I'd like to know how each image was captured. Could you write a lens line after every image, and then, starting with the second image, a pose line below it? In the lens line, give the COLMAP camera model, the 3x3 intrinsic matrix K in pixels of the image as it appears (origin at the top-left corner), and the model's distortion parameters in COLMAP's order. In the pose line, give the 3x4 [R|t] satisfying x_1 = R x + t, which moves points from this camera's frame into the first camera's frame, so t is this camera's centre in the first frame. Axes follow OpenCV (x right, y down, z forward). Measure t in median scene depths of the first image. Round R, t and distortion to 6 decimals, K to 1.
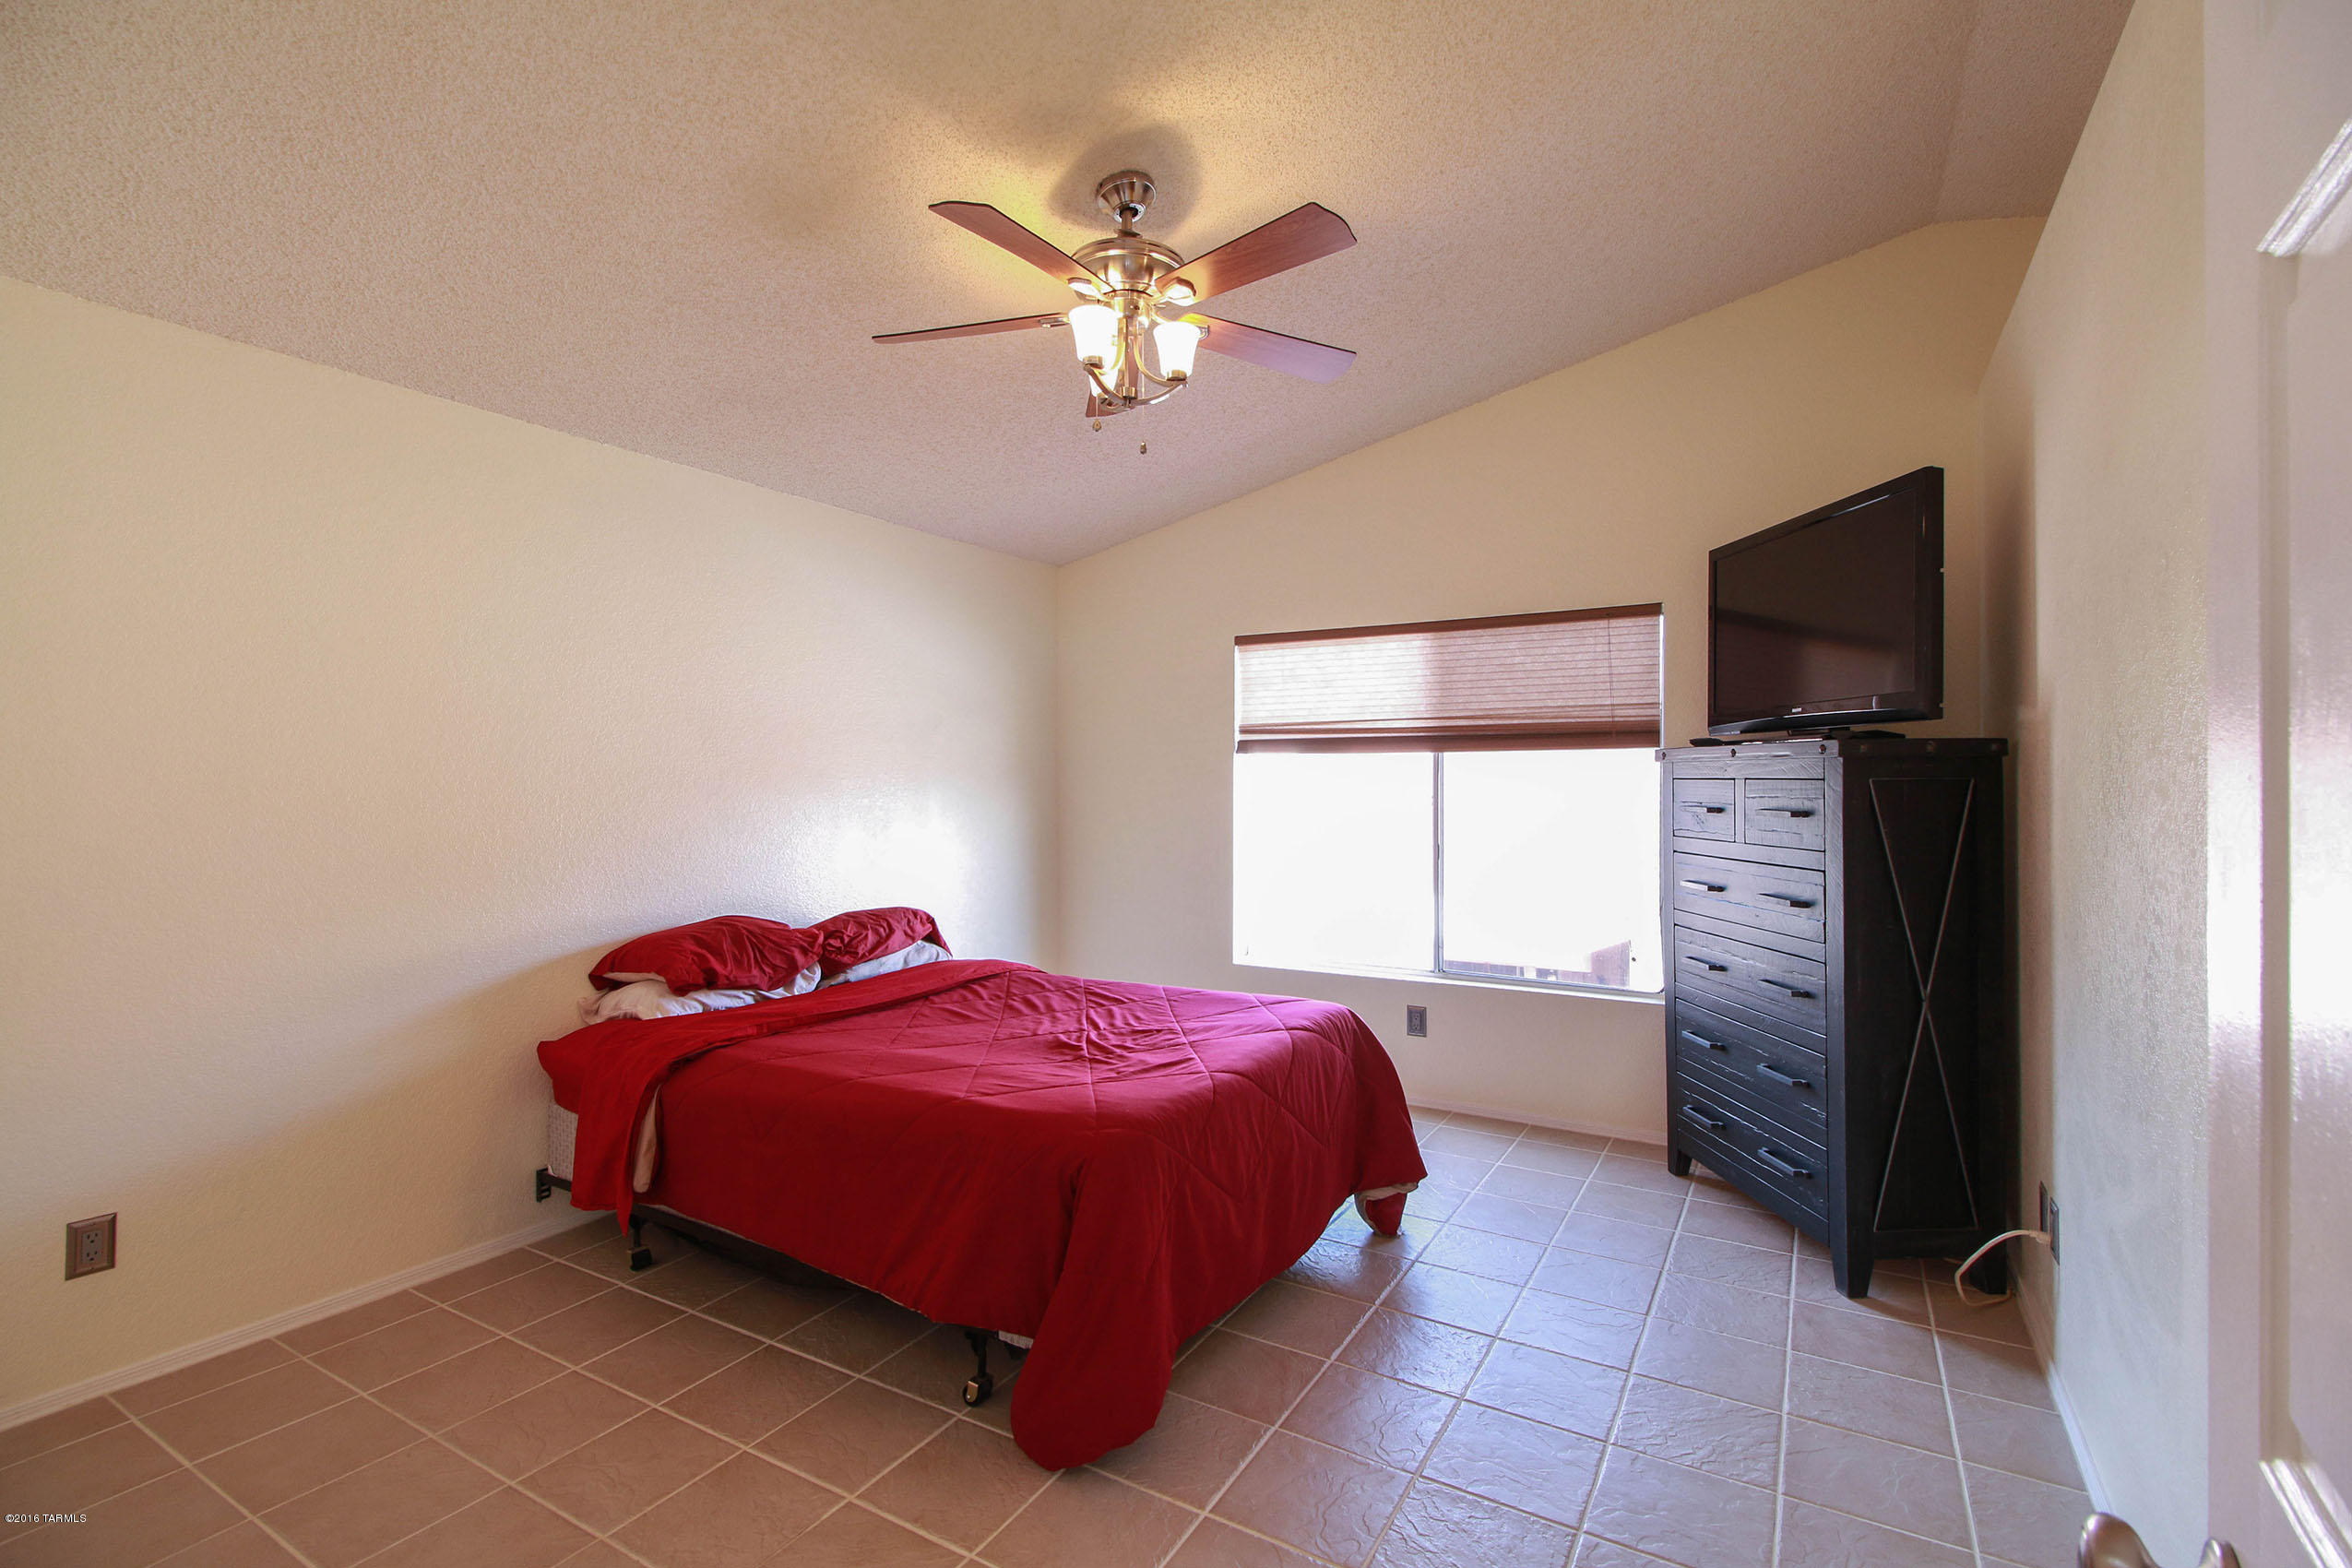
lens RADIAL K [[1072.6, 0, 1168.2], [0, 1072.6, 777.9], [0, 0, 1]] dist [0.024335, -0.014562]
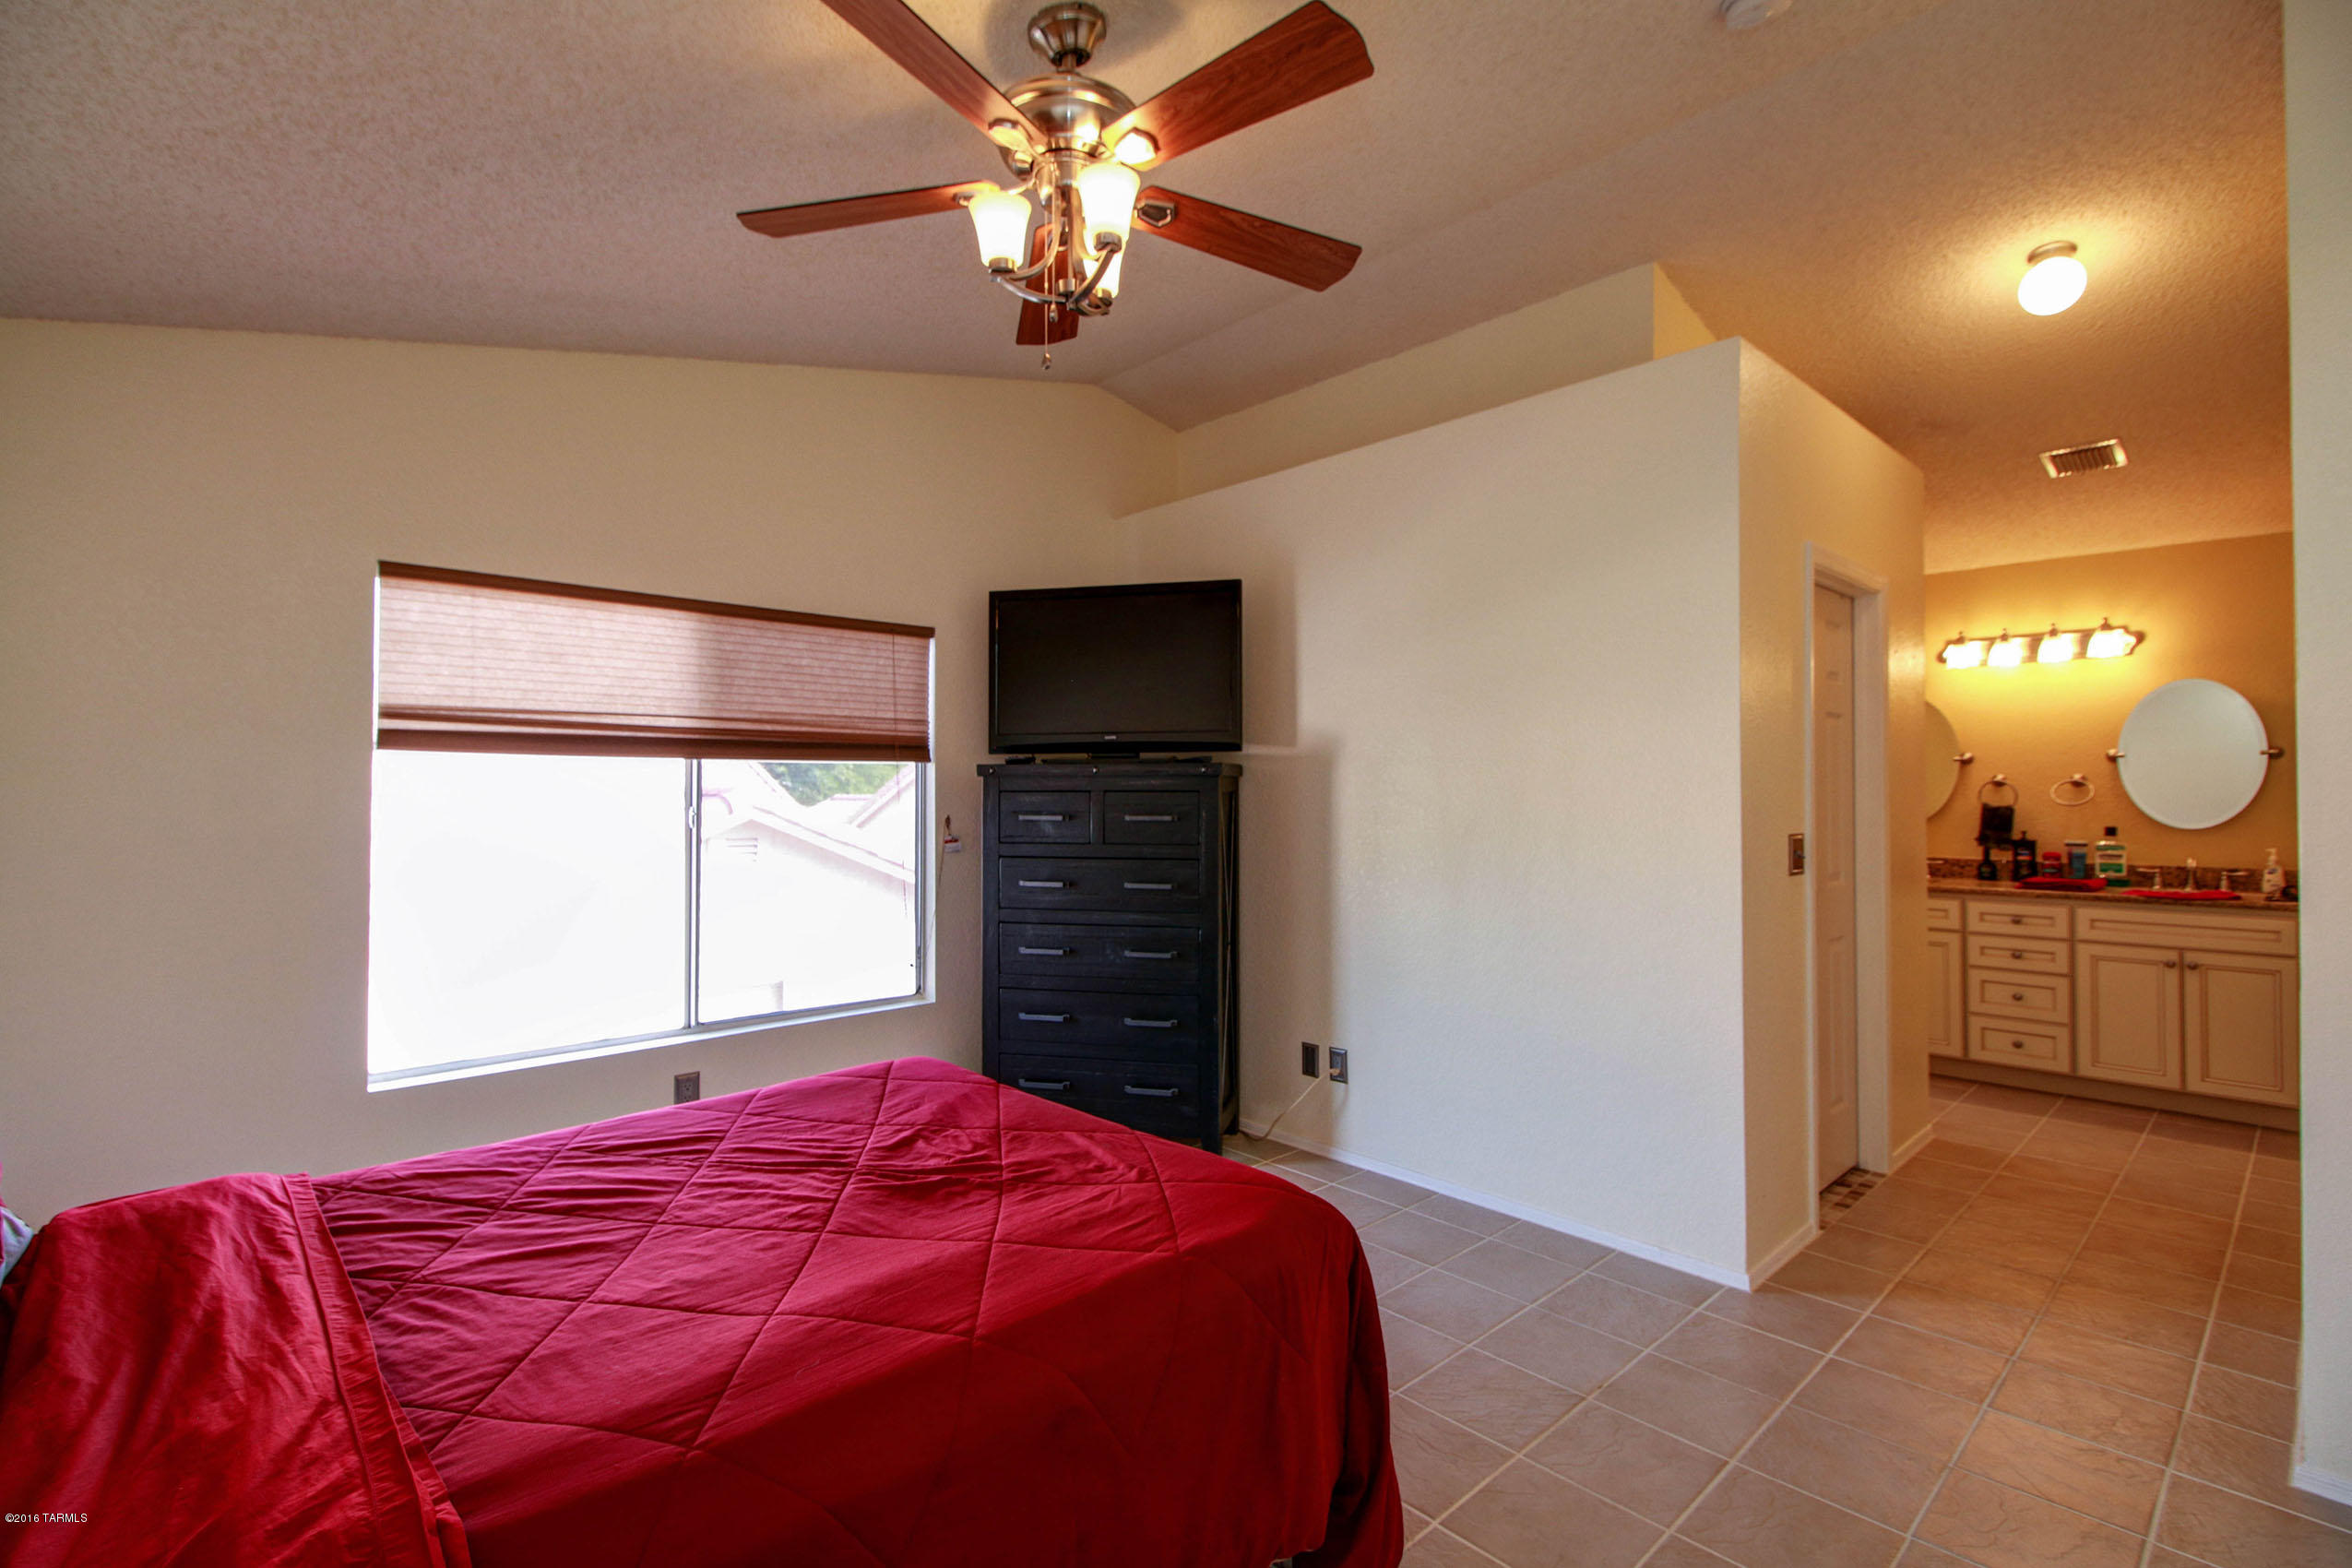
lens RADIAL K [[1072.6, 0, 1168.2], [0, 1072.6, 777.9], [0, 0, 1]] dist [0.024335, -0.014562]
pose [[0.276450, 0.017571, 0.960868, -0.450260], [0.001754, 0.999822, -0.018787, 0.006524], [-0.961027, 0.006879, 0.276370, 0.434316]]
